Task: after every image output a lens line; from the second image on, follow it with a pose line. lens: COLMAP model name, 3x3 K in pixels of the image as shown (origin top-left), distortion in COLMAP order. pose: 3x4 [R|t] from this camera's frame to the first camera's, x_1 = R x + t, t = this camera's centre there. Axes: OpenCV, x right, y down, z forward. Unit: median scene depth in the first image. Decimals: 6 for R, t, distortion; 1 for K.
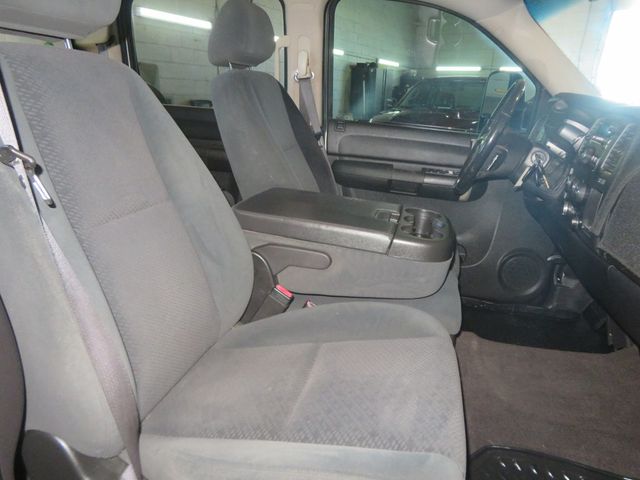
lens RADIAL K [[471.8, 0, 302.8], [0, 471.8, 230.9], [0, 0, 1]] dist [-0.006615, 0.014916]
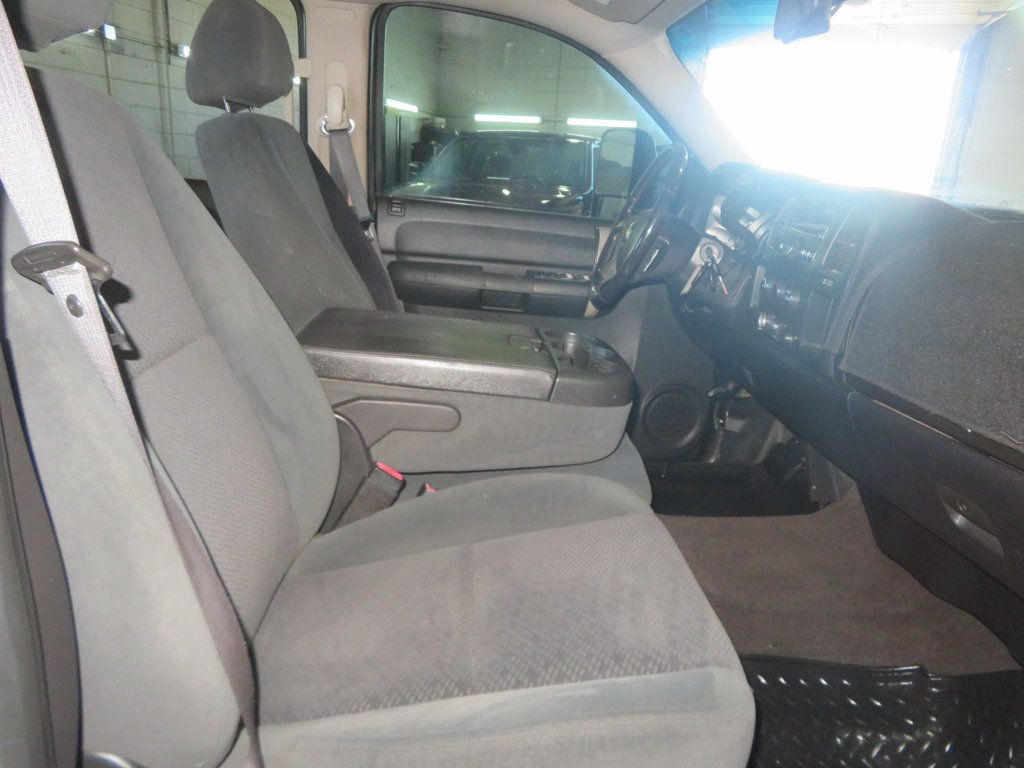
lens RADIAL K [[754.8, 0, 499.1], [0, 754.8, 373.1], [0, 0, 1]] dist [-0.006615, 0.014916]
pose [[0.956532, -0.061263, 0.285121, -0.170573], [0.061417, 0.998077, 0.008412, -0.001944], [-0.285088, 0.009465, 0.958455, -0.005414]]
